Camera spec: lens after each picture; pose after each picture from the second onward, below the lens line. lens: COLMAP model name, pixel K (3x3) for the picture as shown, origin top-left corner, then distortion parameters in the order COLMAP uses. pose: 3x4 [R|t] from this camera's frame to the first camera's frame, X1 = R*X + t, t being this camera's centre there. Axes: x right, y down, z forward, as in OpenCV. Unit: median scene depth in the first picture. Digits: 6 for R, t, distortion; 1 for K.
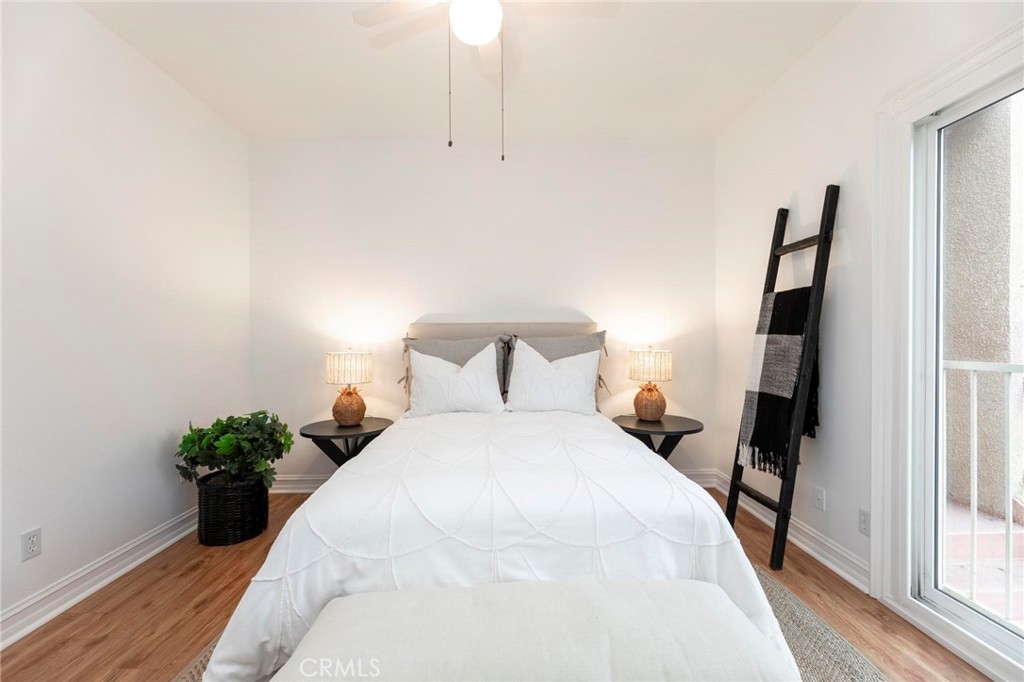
lens RADIAL K [[413.1, 0, 510.4], [0, 413.1, 344.3], [0, 0, 1]] dist [-0.000882, -0.000246]
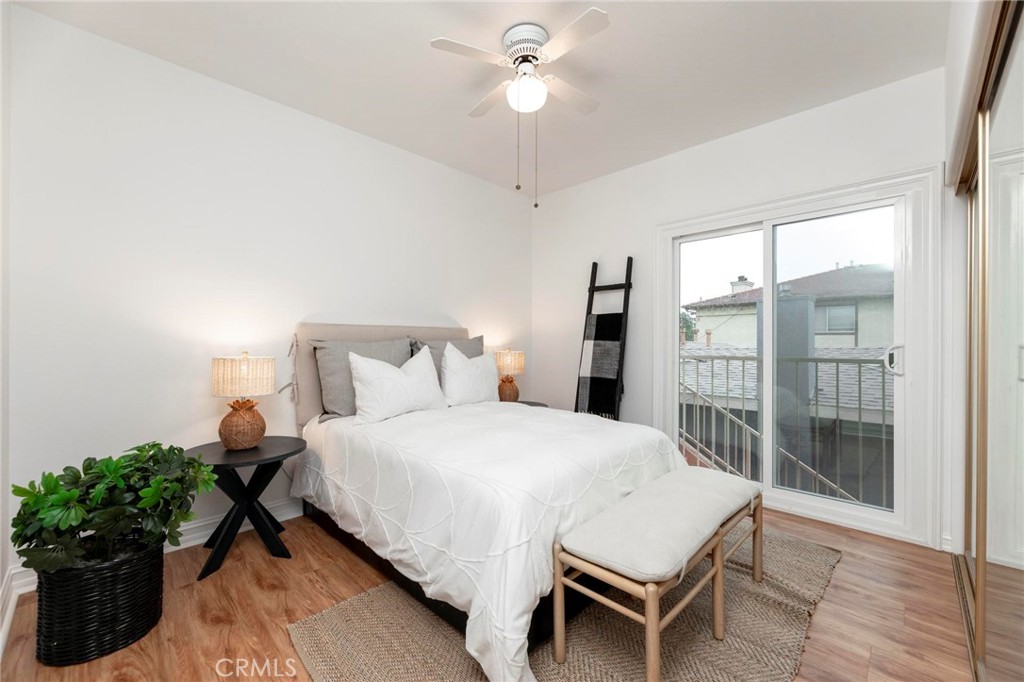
lens RADIAL K [[412.0, 0, 516.8], [0, 412.0, 342.3], [0, 0, 1]] dist [0.000005, -0.000288]
pose [[0.712933, 0.008644, 0.701179, -0.707684], [0.002683, 0.999883, -0.015054, 0.006149], [-0.701227, 0.012614, 0.712827, 0.075091]]
